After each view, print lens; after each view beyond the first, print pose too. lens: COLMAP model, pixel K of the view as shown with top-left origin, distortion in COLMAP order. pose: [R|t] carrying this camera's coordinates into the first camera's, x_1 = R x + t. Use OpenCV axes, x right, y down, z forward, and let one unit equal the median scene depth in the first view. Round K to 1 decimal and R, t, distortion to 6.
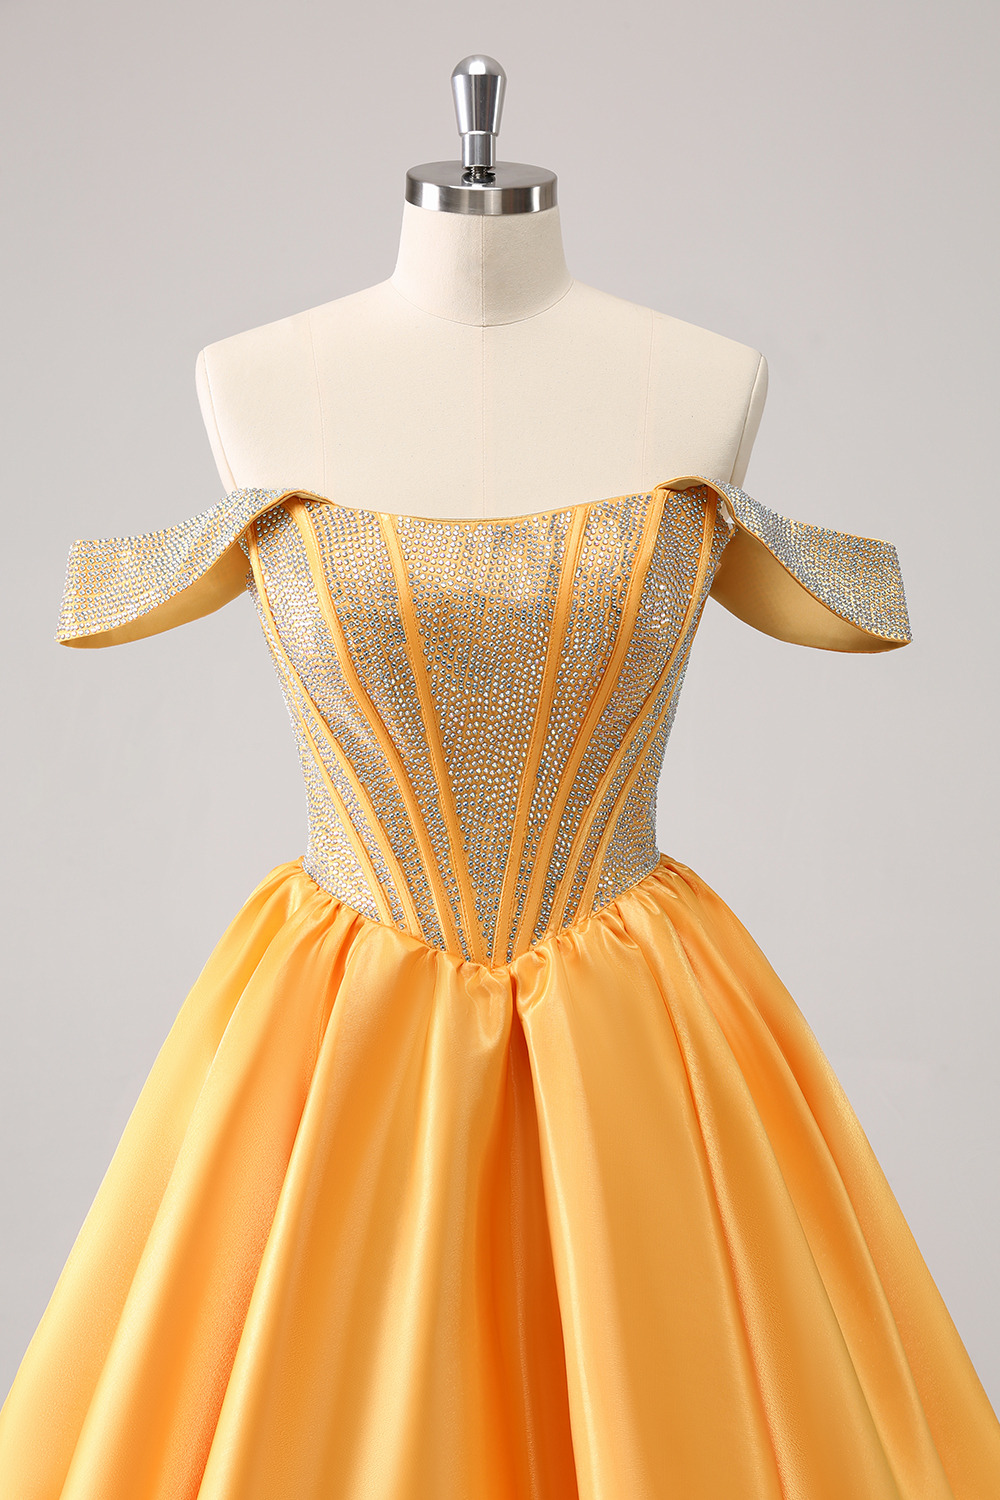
lens RADIAL K [[1721.6, 0, 500.0], [0, 1721.6, 750.0], [0, 0, 1]] dist [0.081205, 0.024668]
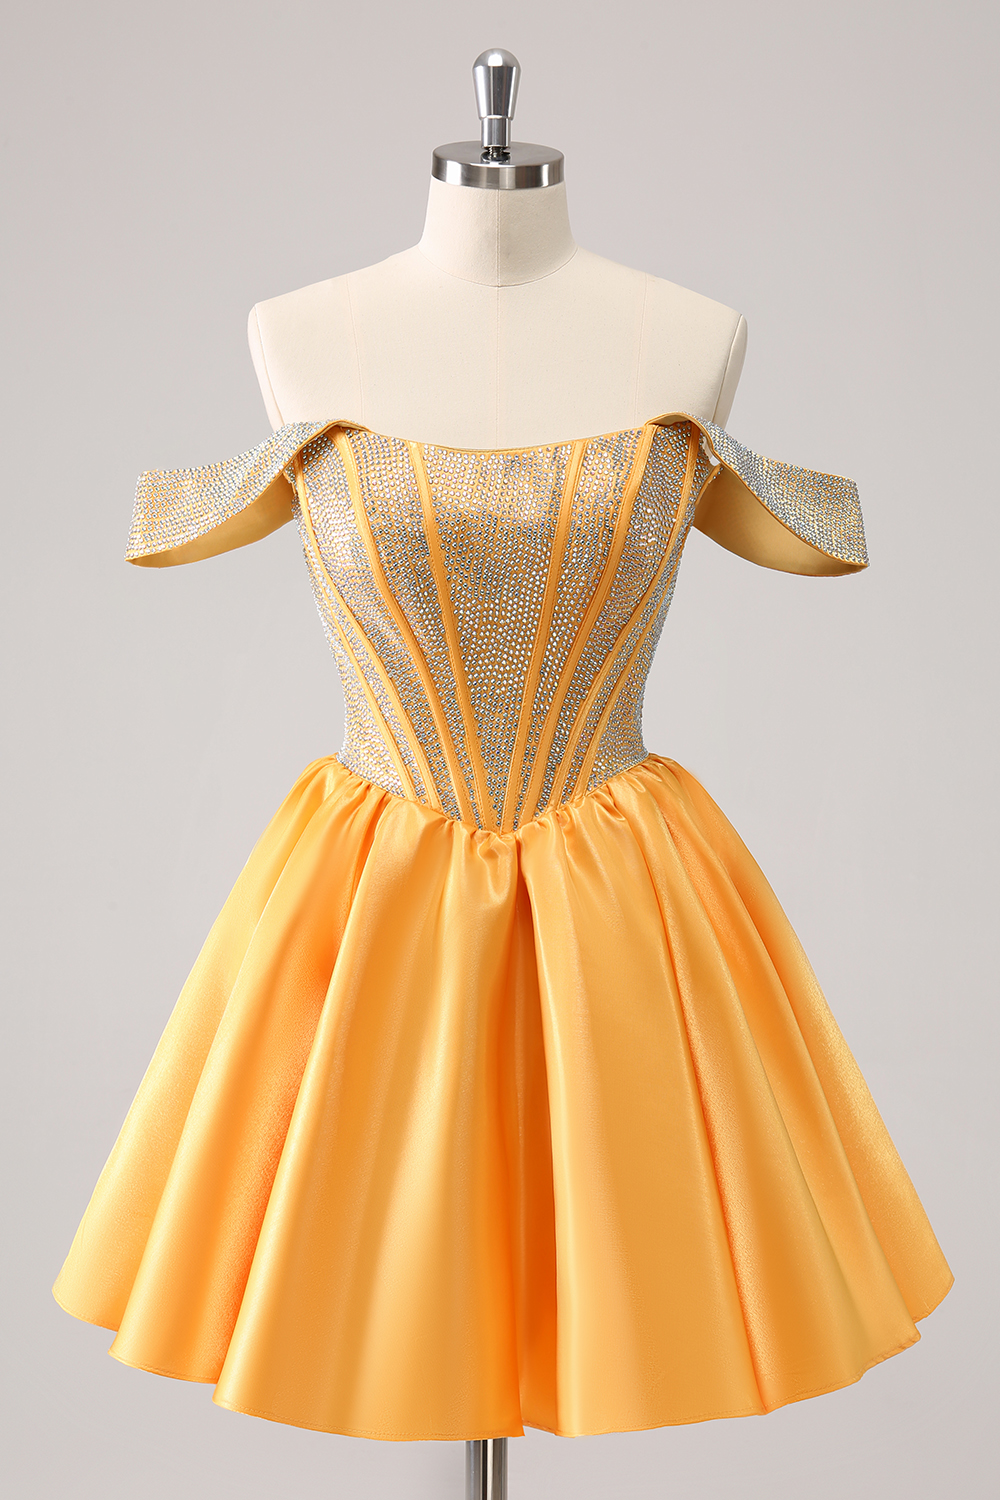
lens RADIAL K [[1721.6, 0, 500.0], [0, 1721.6, 750.0], [0, 0, 1]] dist [0.081205, 0.024668]
pose [[0.999906, 0.008862, -0.010493, 0.006921], [-0.008720, 0.999871, 0.013493, 0.052326], [0.010611, -0.013400, 0.999854, -0.170736]]
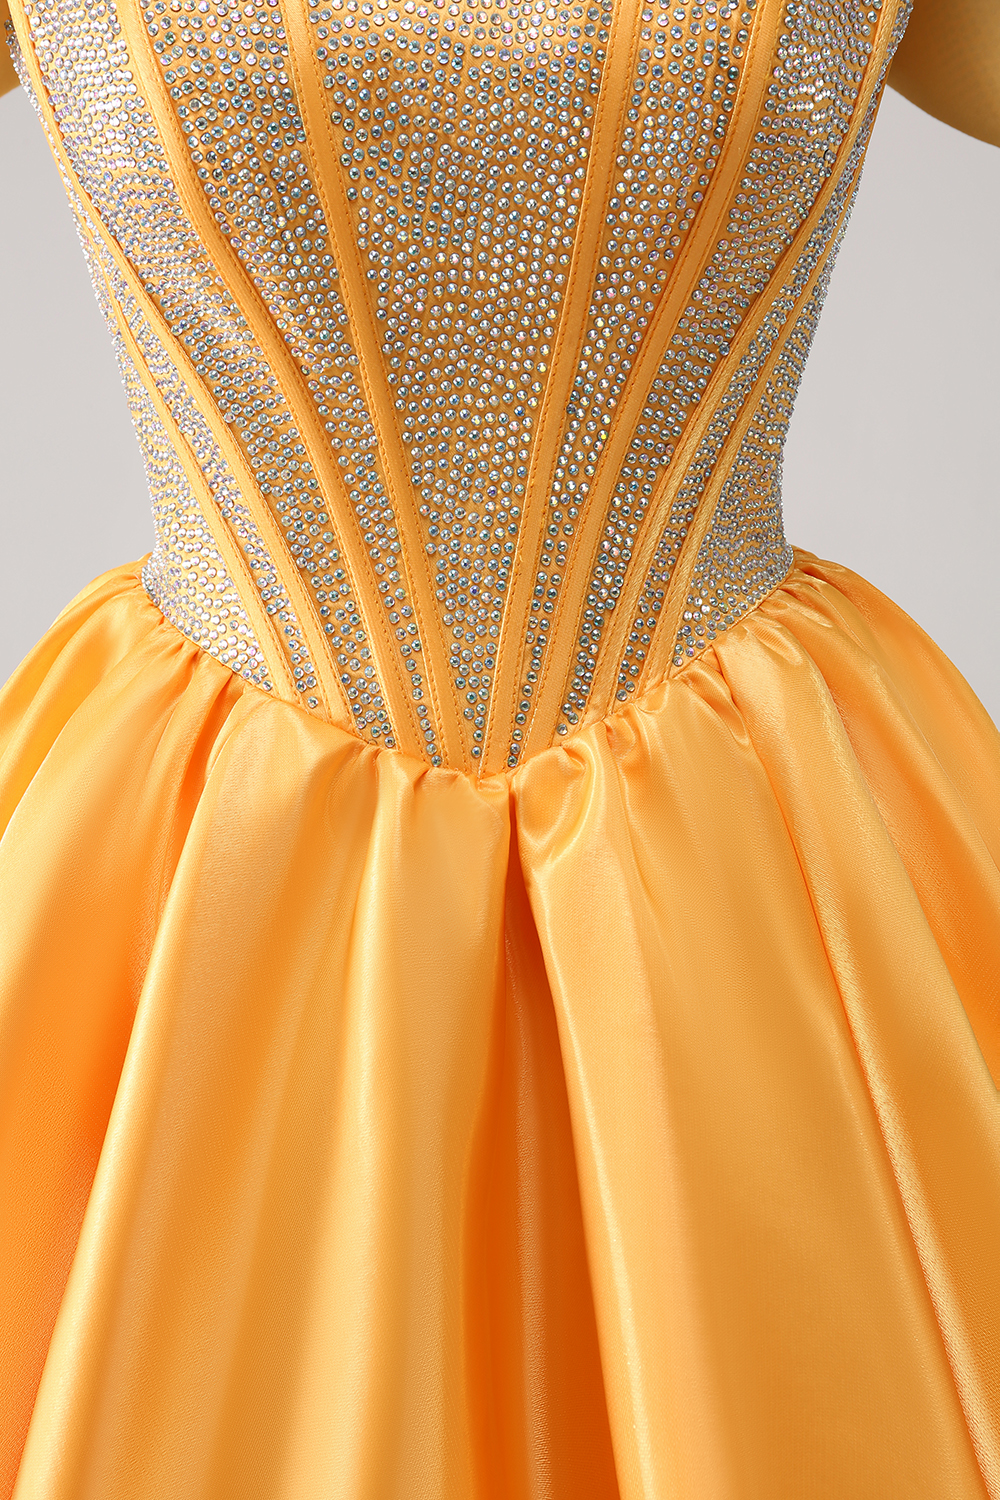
lens RADIAL K [[2318.9, 0, 500.0], [0, 2318.9, 750.0], [0, 0, 1]] dist [-0.010122, 0.030419]
pose [[0.999971, -0.003955, -0.006570, 0.005403], [0.005001, 0.985809, 0.167794, -0.000890], [0.005813, -0.167822, 0.985800, 0.301458]]
